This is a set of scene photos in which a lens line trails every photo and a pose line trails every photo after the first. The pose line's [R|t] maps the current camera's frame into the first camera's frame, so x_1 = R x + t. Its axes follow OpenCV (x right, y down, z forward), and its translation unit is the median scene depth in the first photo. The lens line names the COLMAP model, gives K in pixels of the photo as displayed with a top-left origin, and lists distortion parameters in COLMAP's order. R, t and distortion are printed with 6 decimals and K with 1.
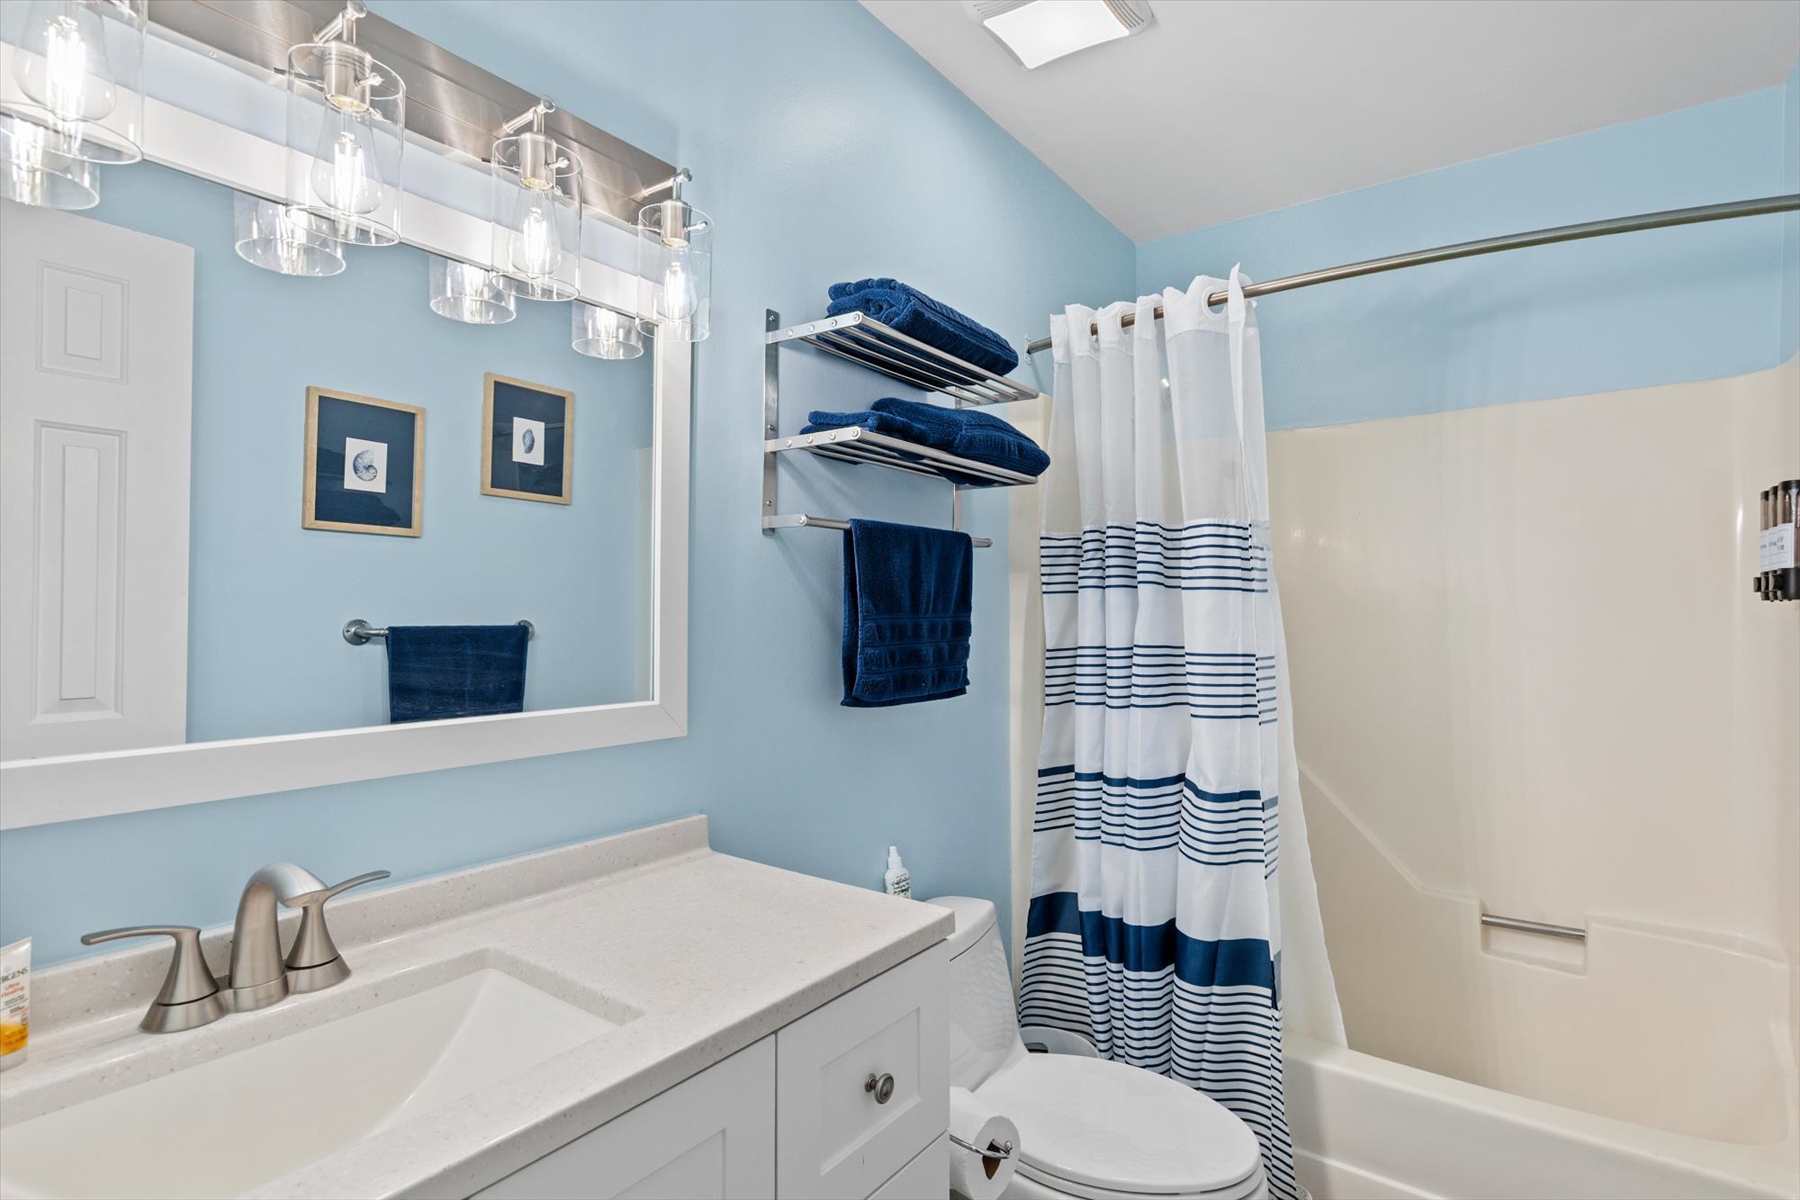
lens RADIAL K [[906.0, 0, 897.5], [0, 906.0, 603.2], [0, 0, 1]] dist [0.002429, 0.000693]
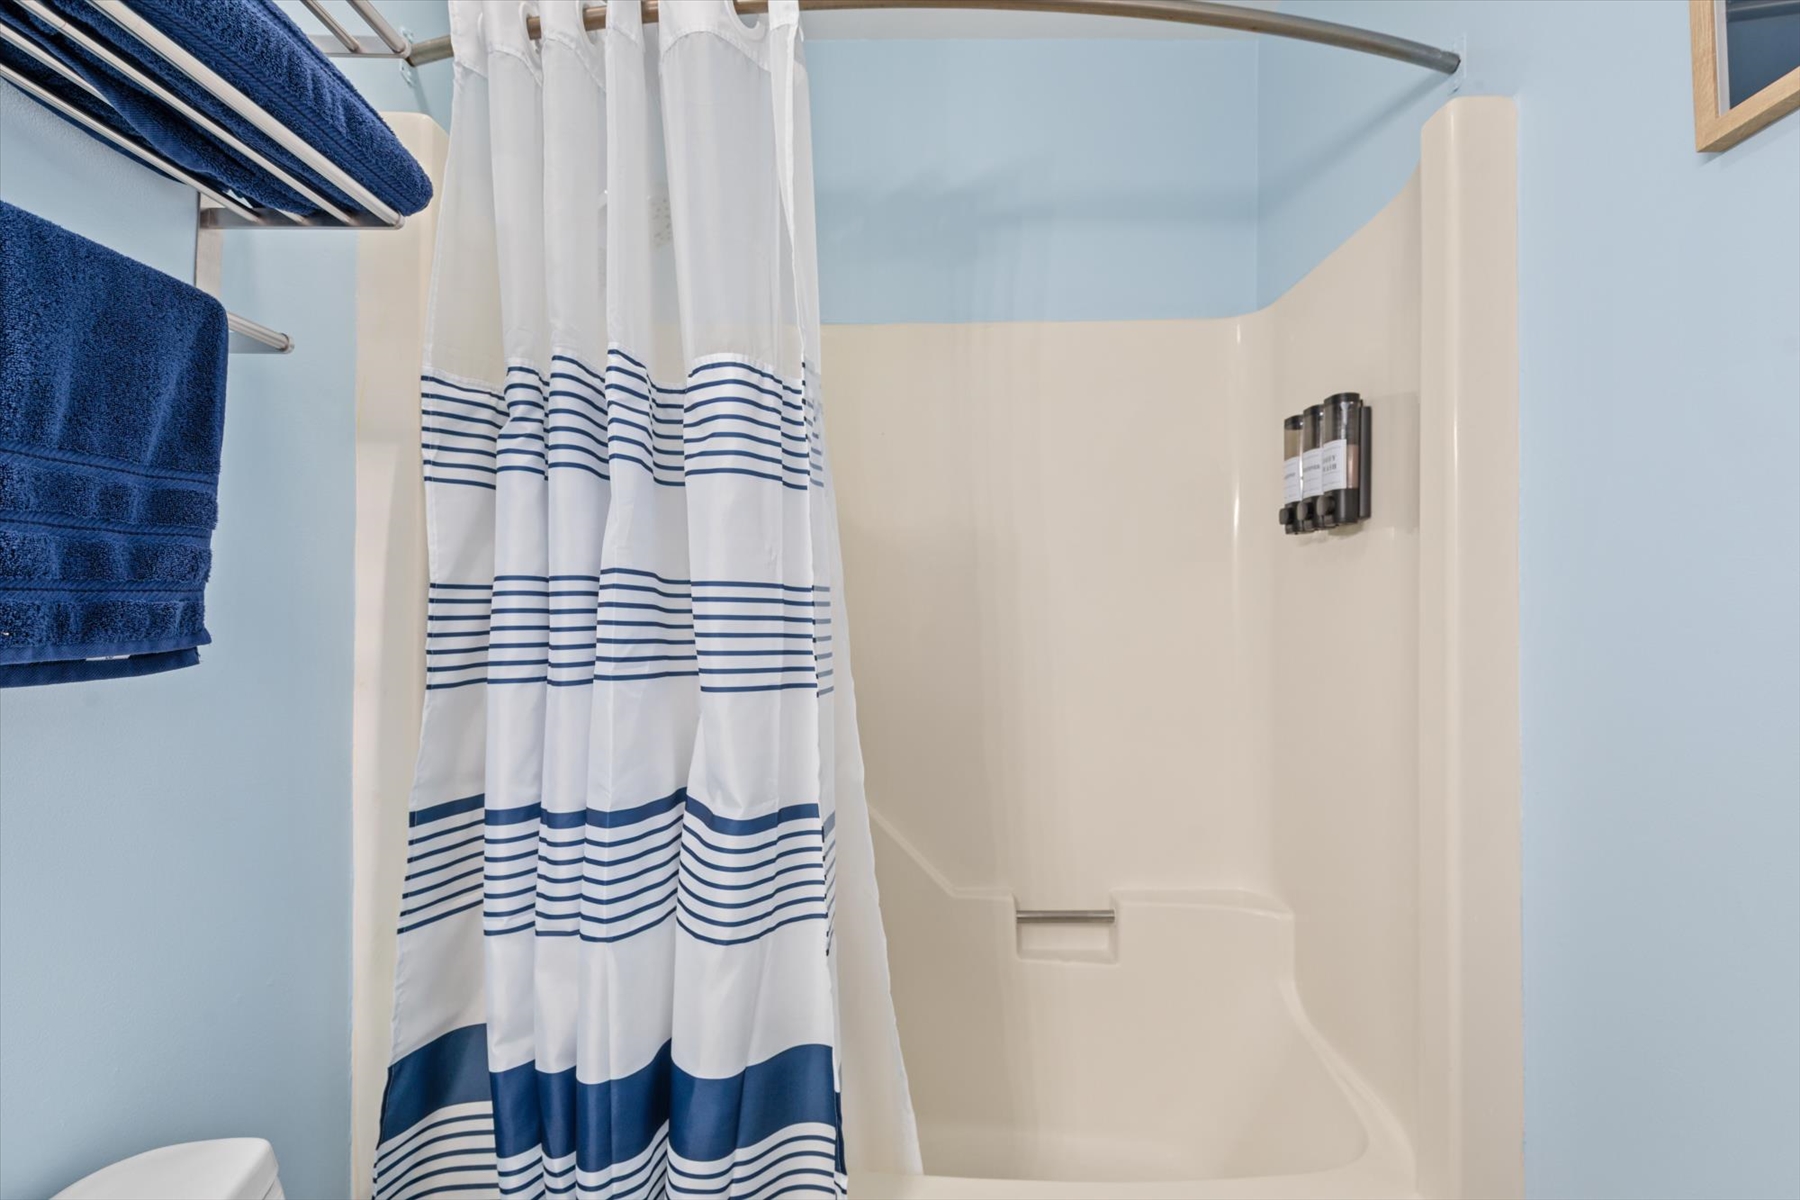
lens RADIAL K [[850.8, 0, 907.0], [0, 850.8, 597.5], [0, 0, 1]] dist [-0.001068, -0.000694]
pose [[0.813082, 0.011959, 0.582027, 0.108810], [-0.004616, 0.999890, -0.014096, 0.069563], [-0.582131, 0.008774, 0.813047, 0.462032]]
